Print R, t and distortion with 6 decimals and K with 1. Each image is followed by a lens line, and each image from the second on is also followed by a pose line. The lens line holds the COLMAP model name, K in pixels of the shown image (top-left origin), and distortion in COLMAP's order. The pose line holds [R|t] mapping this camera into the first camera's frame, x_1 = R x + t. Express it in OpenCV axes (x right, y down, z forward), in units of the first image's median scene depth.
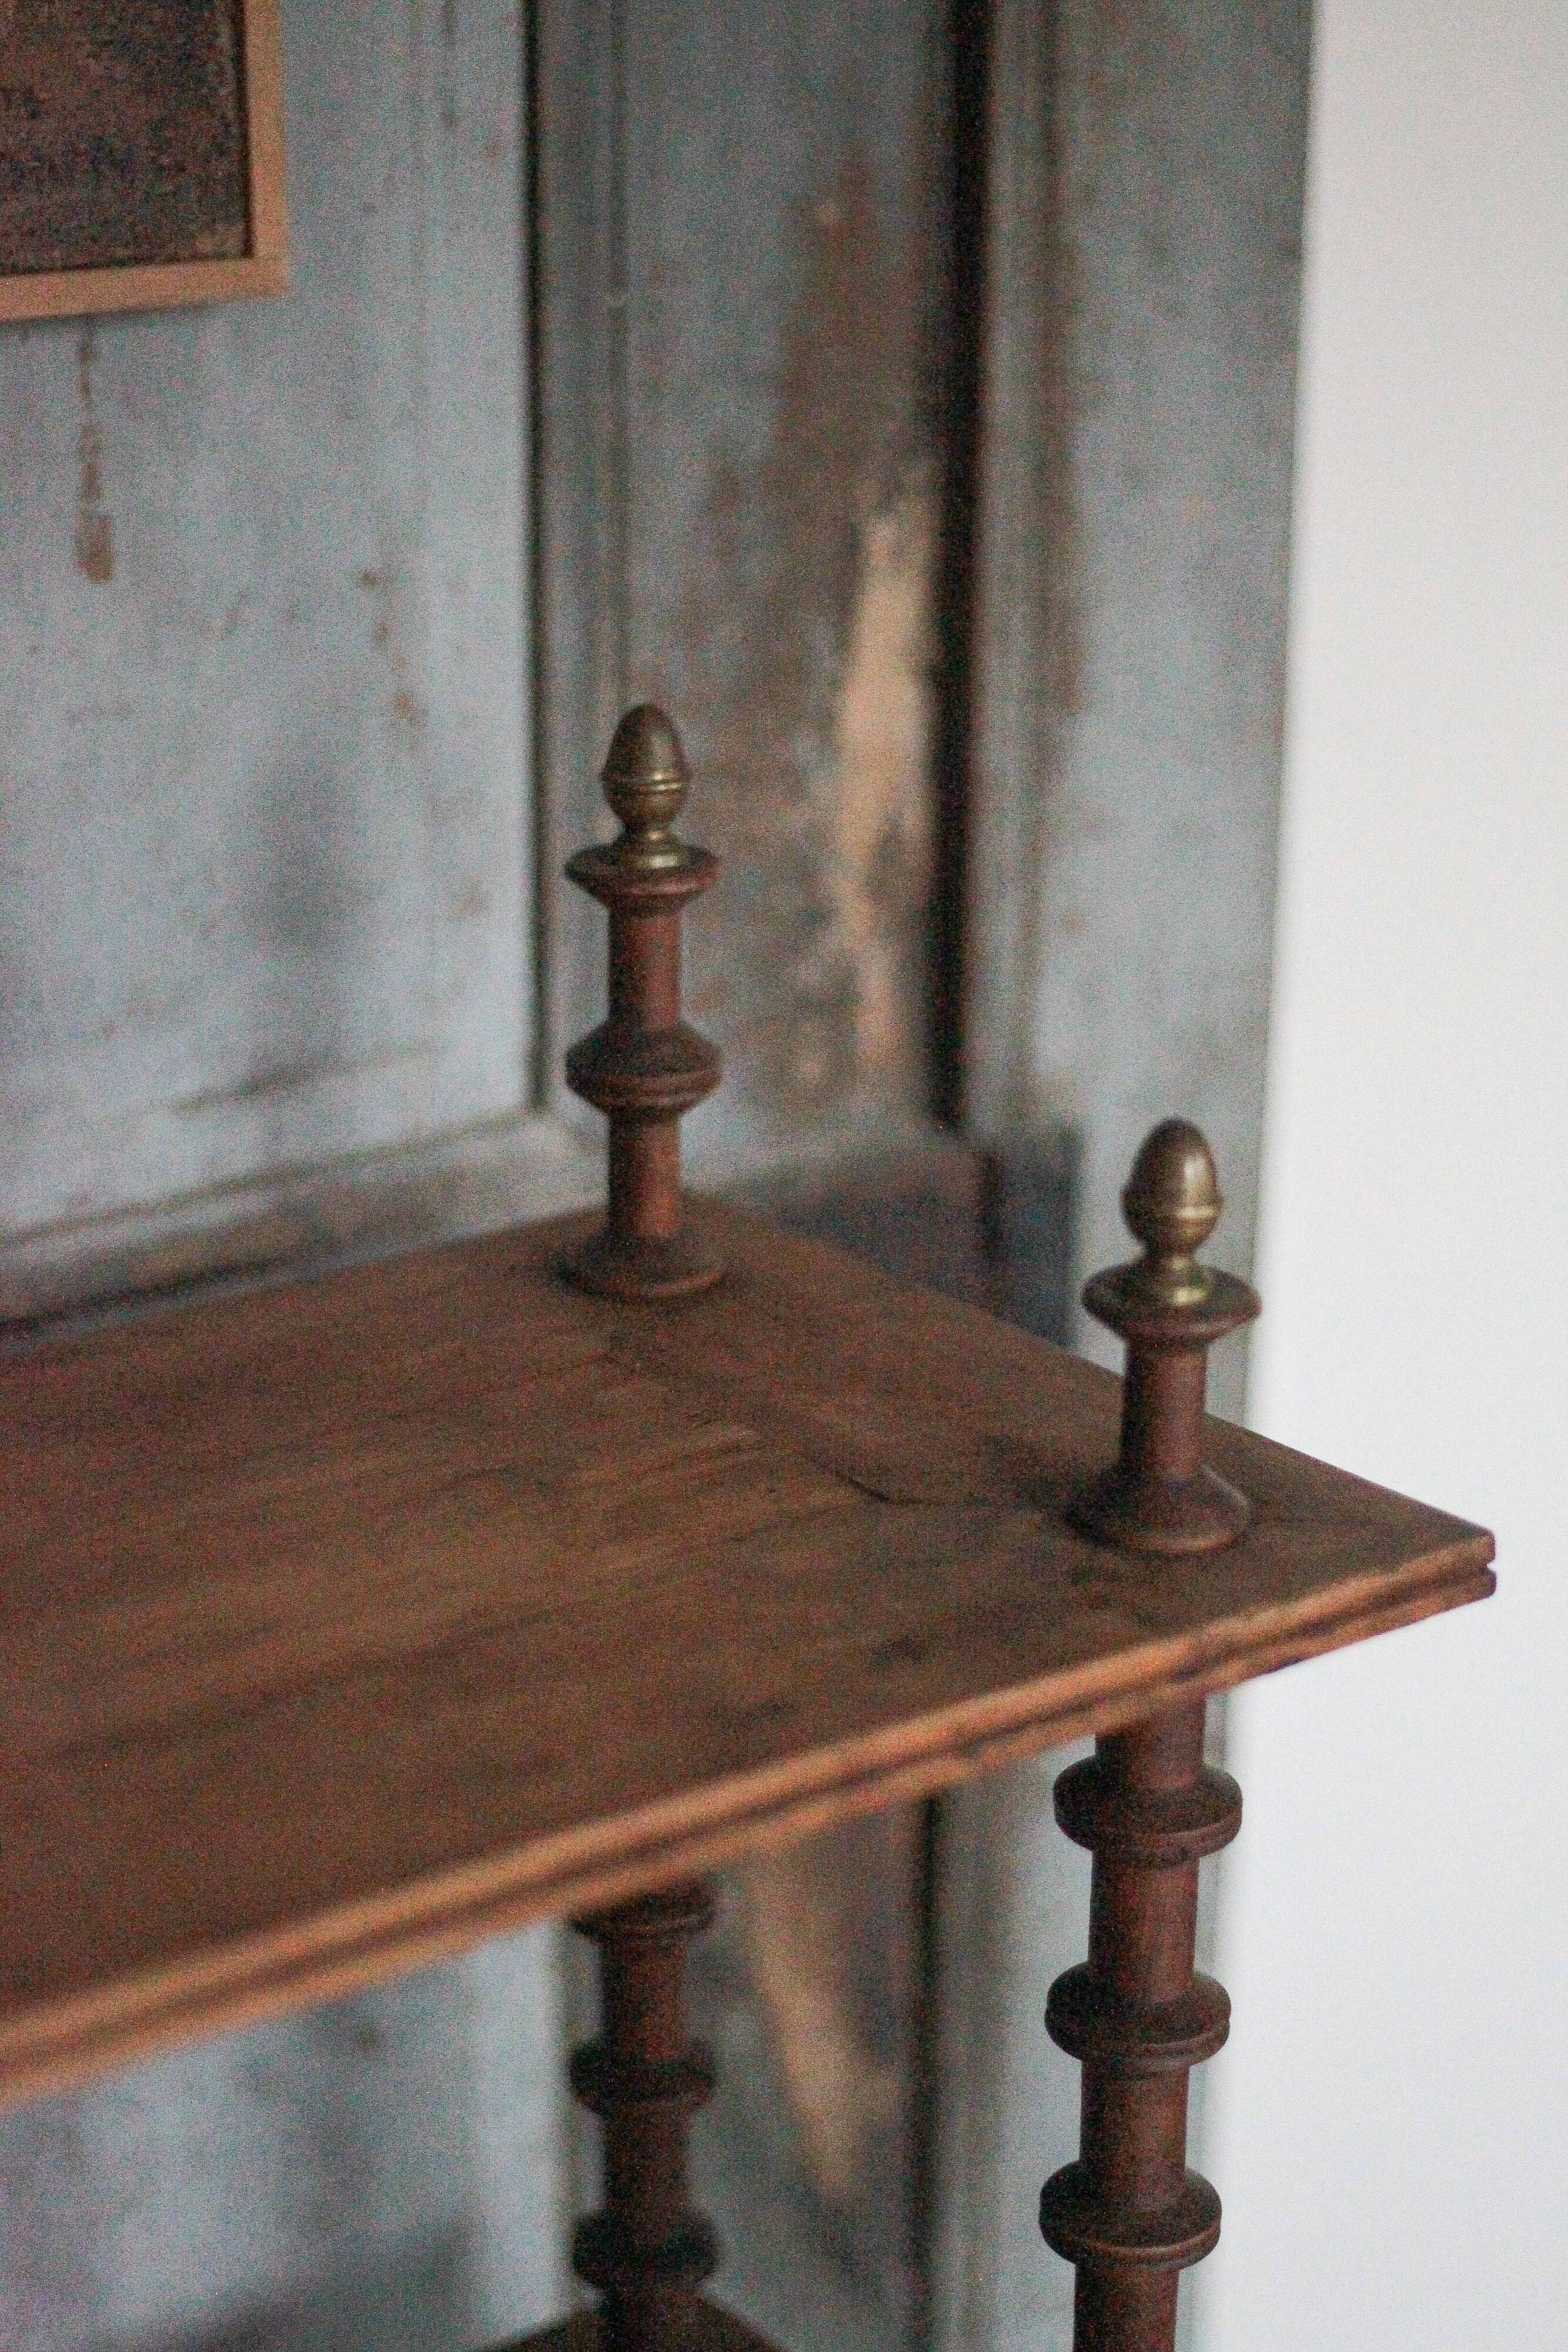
lens RADIAL K [[4550.0, 0, 782.1], [0, 4550.0, 1224.9], [0, 0, 1]] dist [-0.085551, -0.072992]
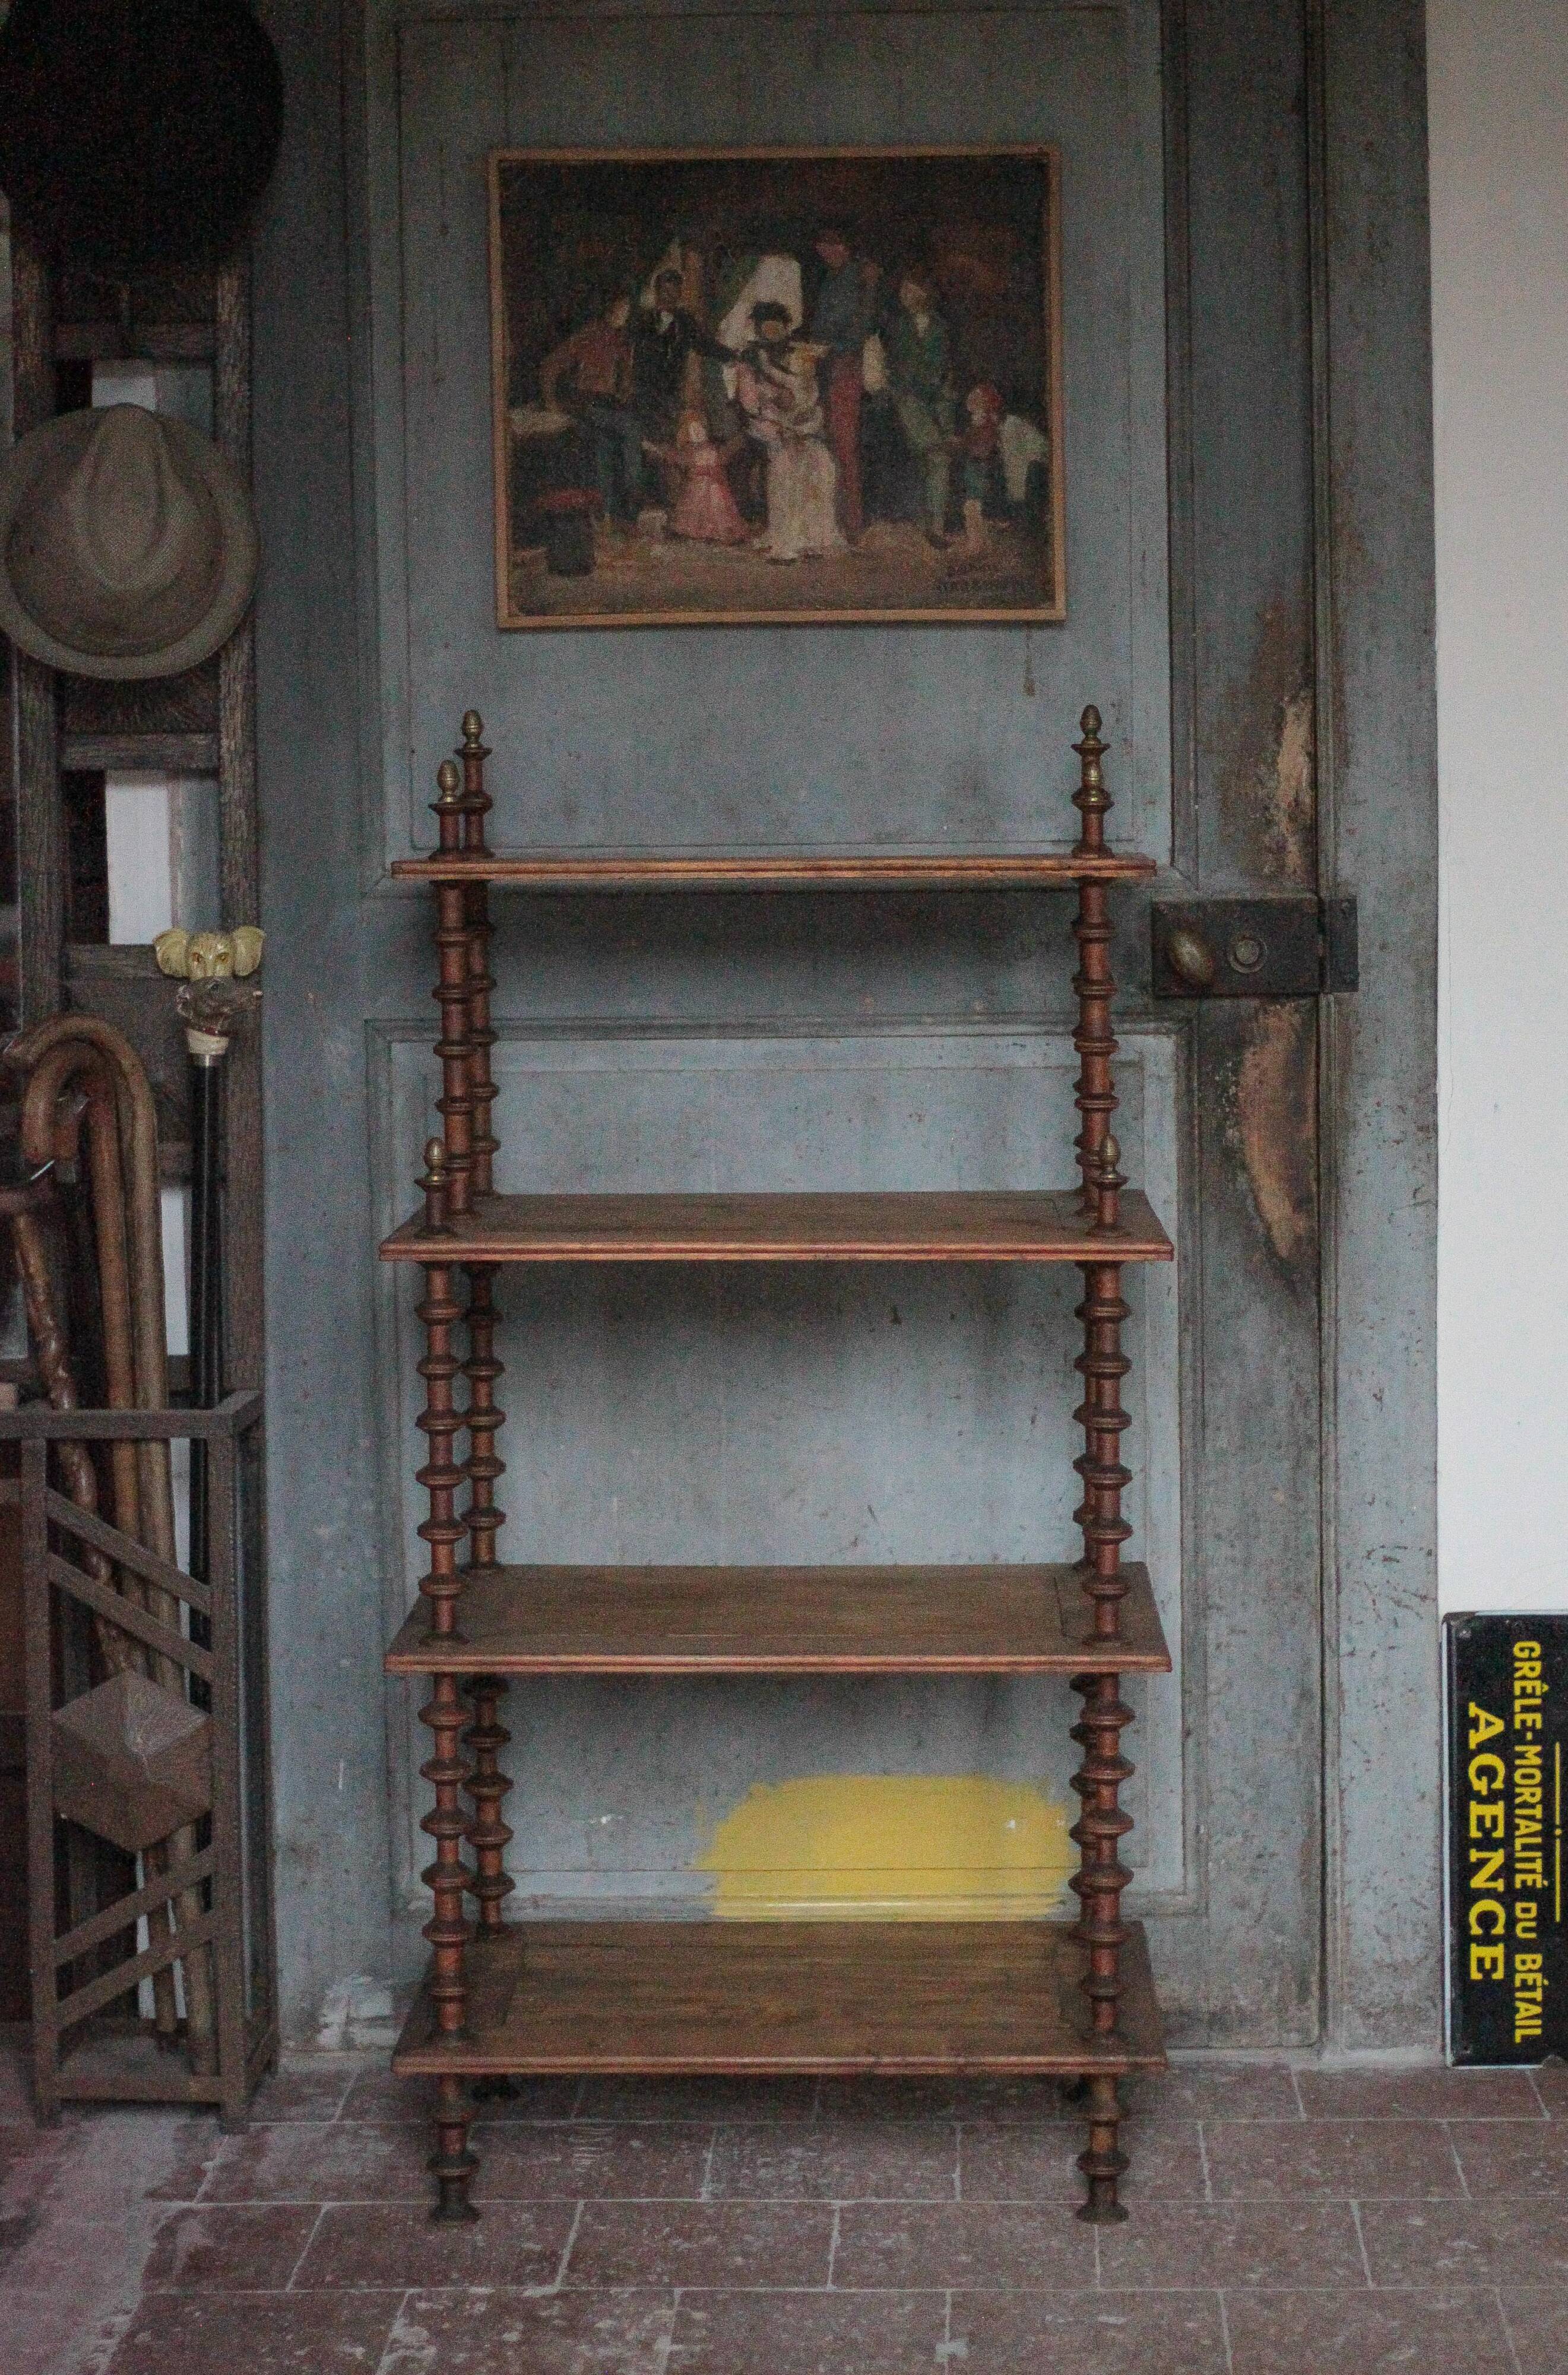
lens RADIAL K [[4535.0, 0, 793.7], [0, 4535.0, 1215.6], [0, 0, 1]] dist [-0.079657, -0.199070]
pose [[0.760187, 0.044417, -0.648184, 1.990933], [-0.196778, 0.966541, -0.164548, 0.863260], [0.619188, 0.252635, 0.743493, -1.700890]]
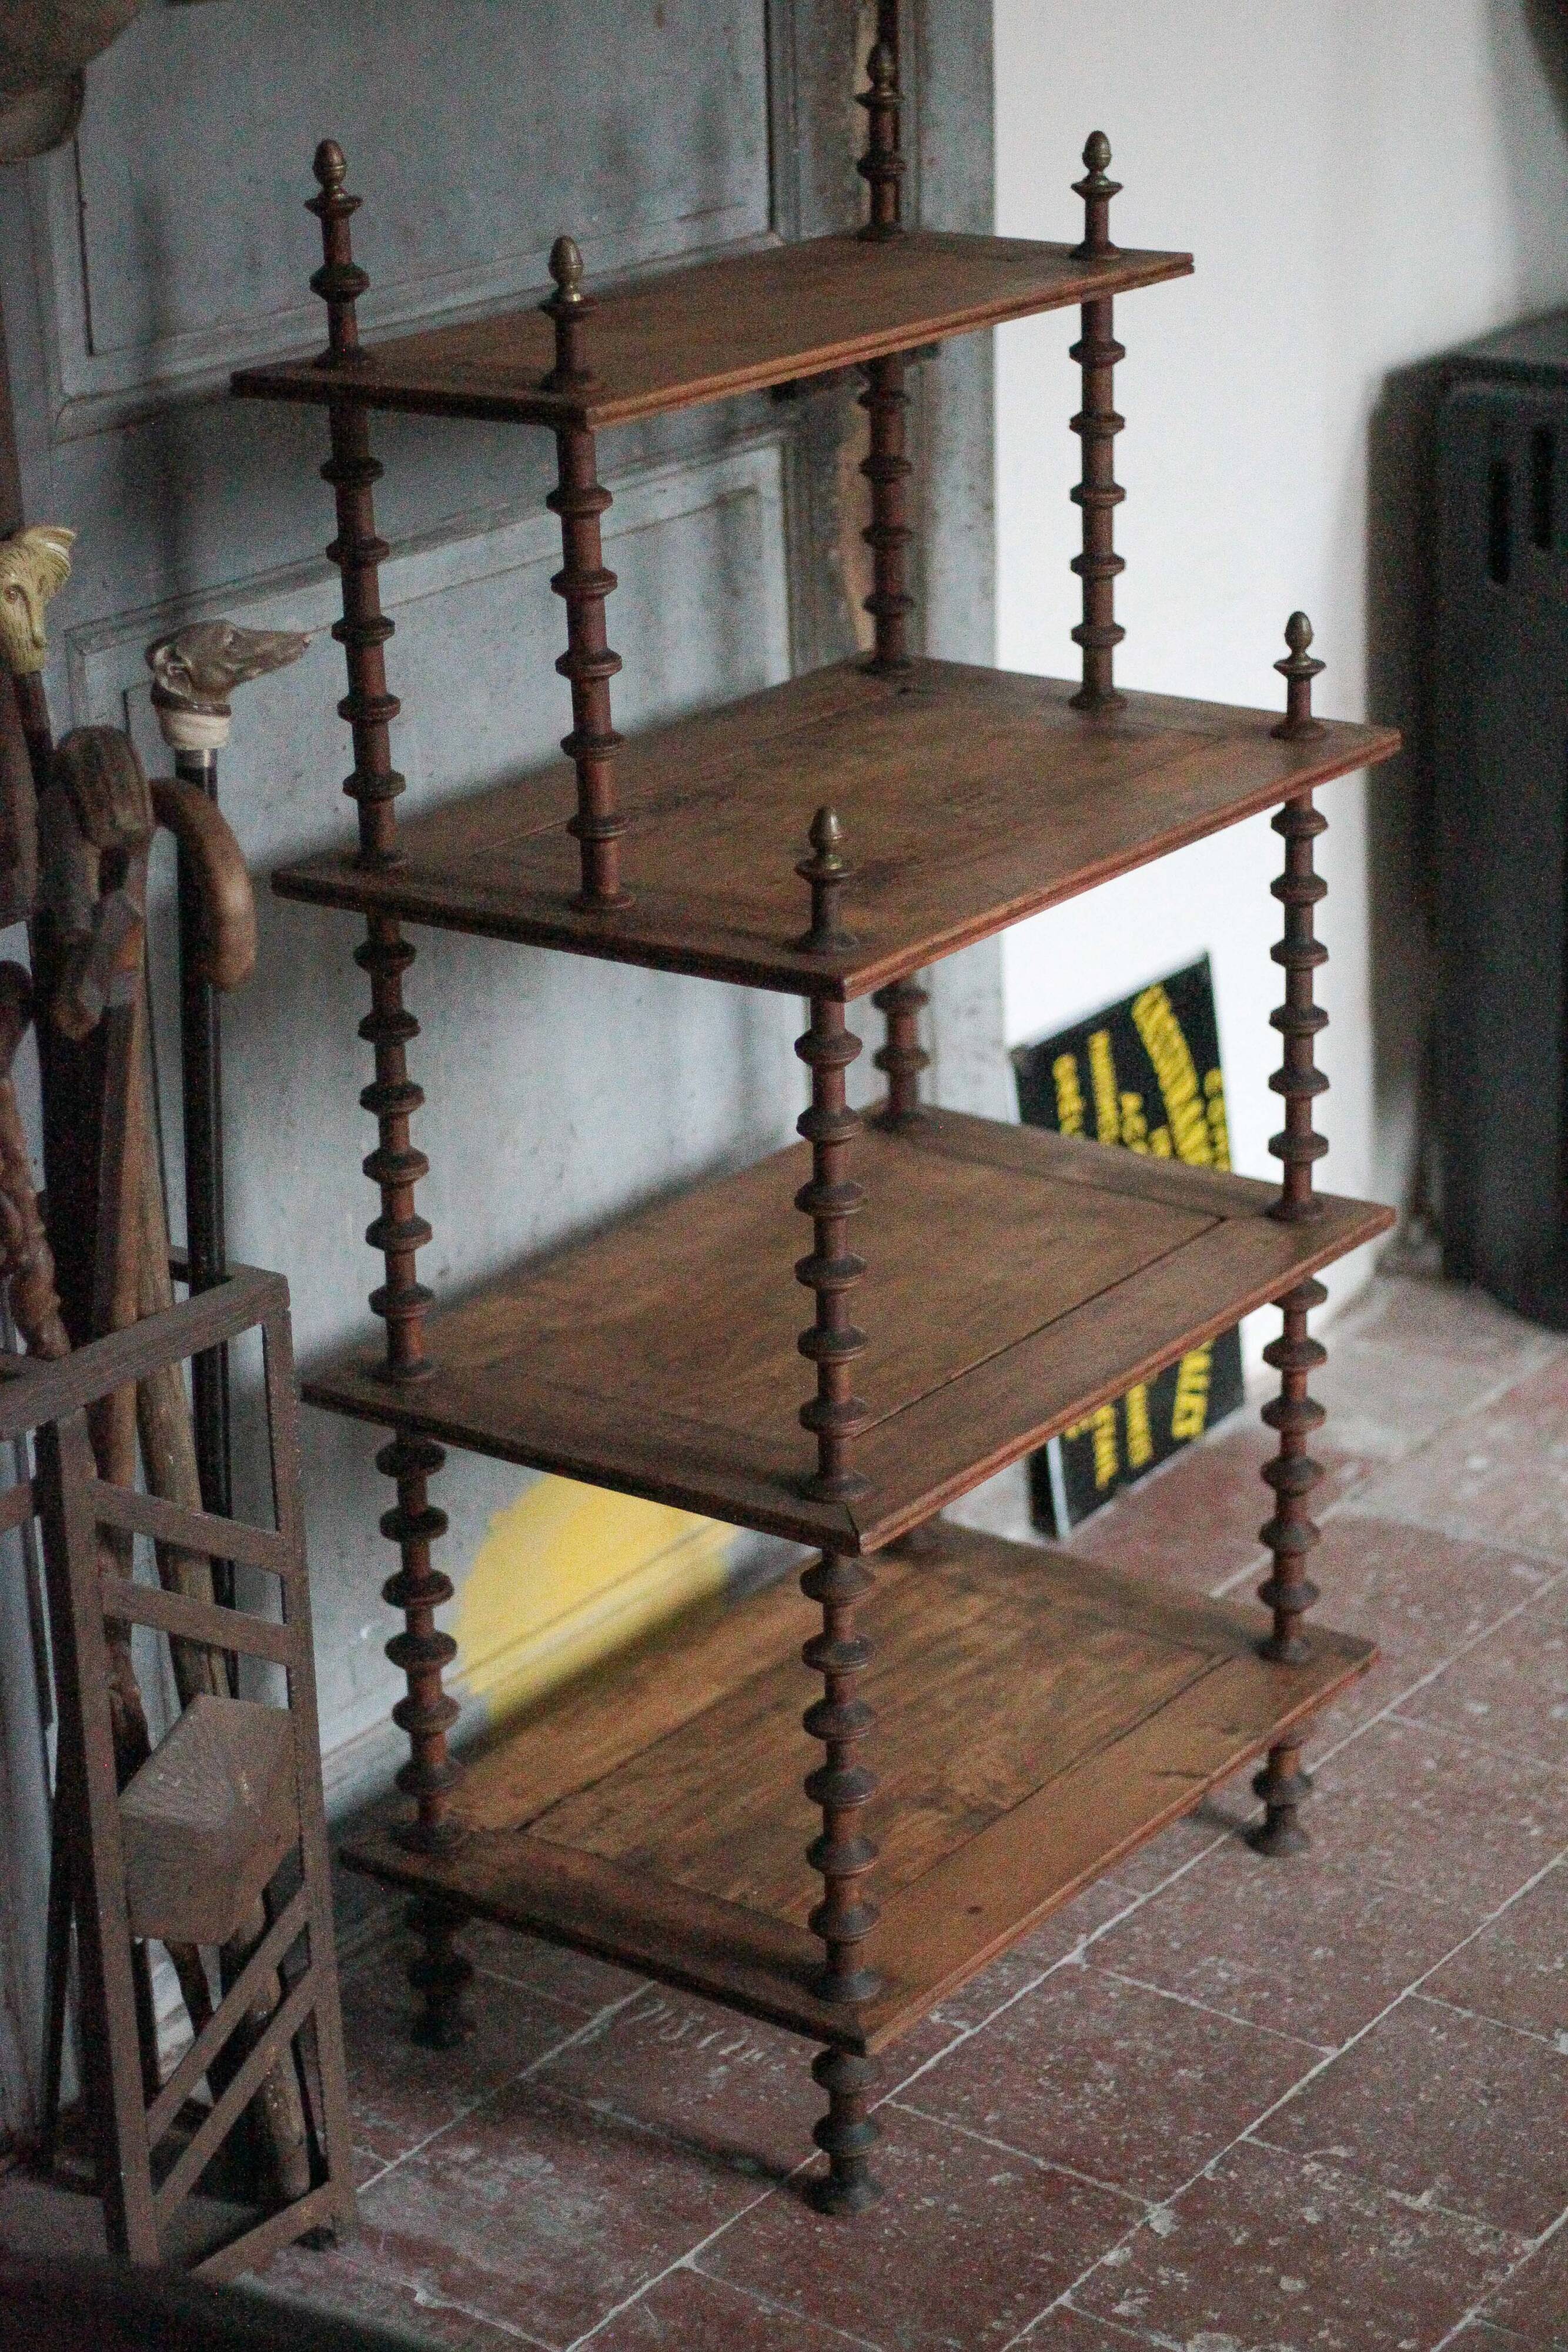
lens RADIAL K [[4449.8, 0, 786.4], [0, 4449.8, 1191.2], [0, 0, 1]] dist [-0.104475, -0.018012]
pose [[0.964696, -0.130680, 0.228657, -0.726651], [0.126040, 0.991413, 0.034846, 0.453389], [-0.231247, -0.004796, 0.972883, -1.584113]]
